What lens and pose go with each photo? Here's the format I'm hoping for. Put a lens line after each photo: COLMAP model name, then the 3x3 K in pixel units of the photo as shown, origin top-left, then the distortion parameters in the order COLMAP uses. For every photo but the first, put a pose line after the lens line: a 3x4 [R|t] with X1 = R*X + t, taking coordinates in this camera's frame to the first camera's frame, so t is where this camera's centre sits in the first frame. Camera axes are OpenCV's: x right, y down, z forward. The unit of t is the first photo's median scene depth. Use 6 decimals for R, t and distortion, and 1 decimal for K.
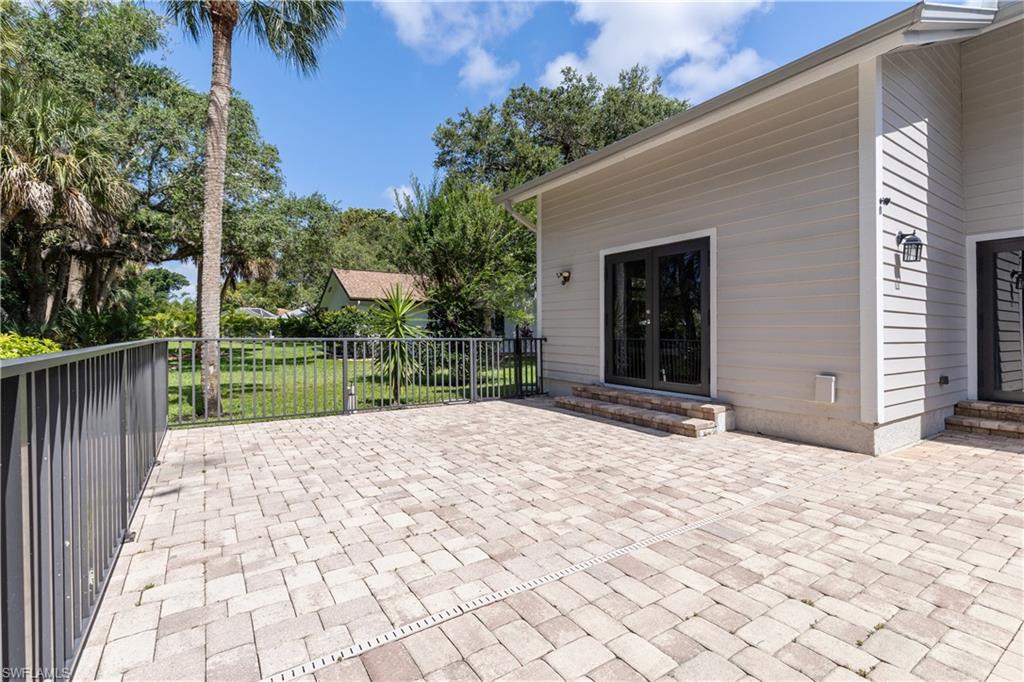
lens RADIAL K [[460.3, 0, 515.3], [0, 460.3, 339.7], [0, 0, 1]] dist [0.002452, 0.000239]
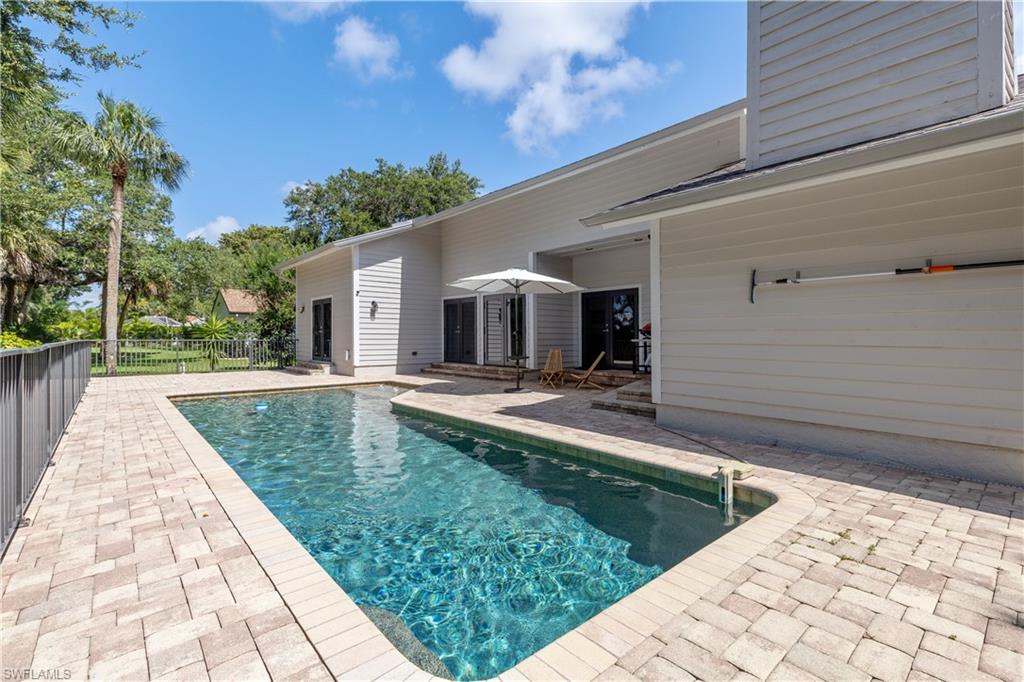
lens RADIAL K [[460.3, 0, 515.3], [0, 460.3, 339.7], [0, 0, 1]] dist [0.002452, 0.000239]
pose [[0.991637, -0.006225, 0.128905, 0.316922], [0.007831, 0.999898, -0.011956, 0.012391], [-0.128818, 0.012866, 0.991585, -0.467925]]
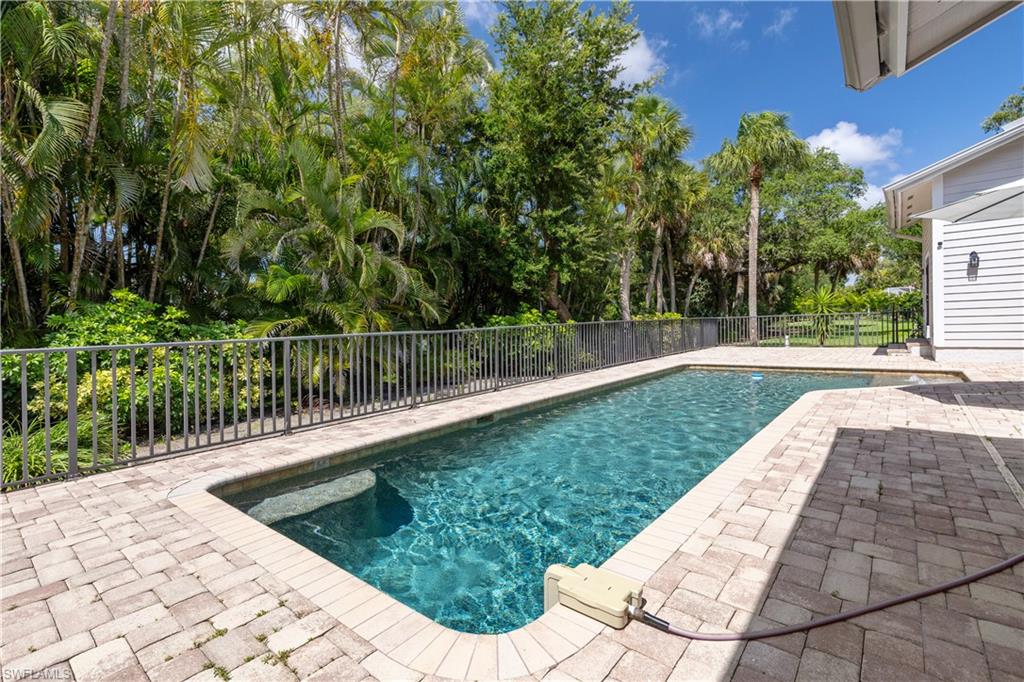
lens RADIAL K [[460.3, 0, 515.3], [0, 460.3, 339.7], [0, 0, 1]] dist [0.002452, 0.000239]
pose [[0.289454, 0.017923, -0.957024, 0.500849], [0.021618, 0.999447, 0.025256, 0.011471], [0.956948, -0.027999, 0.288907, -0.339802]]
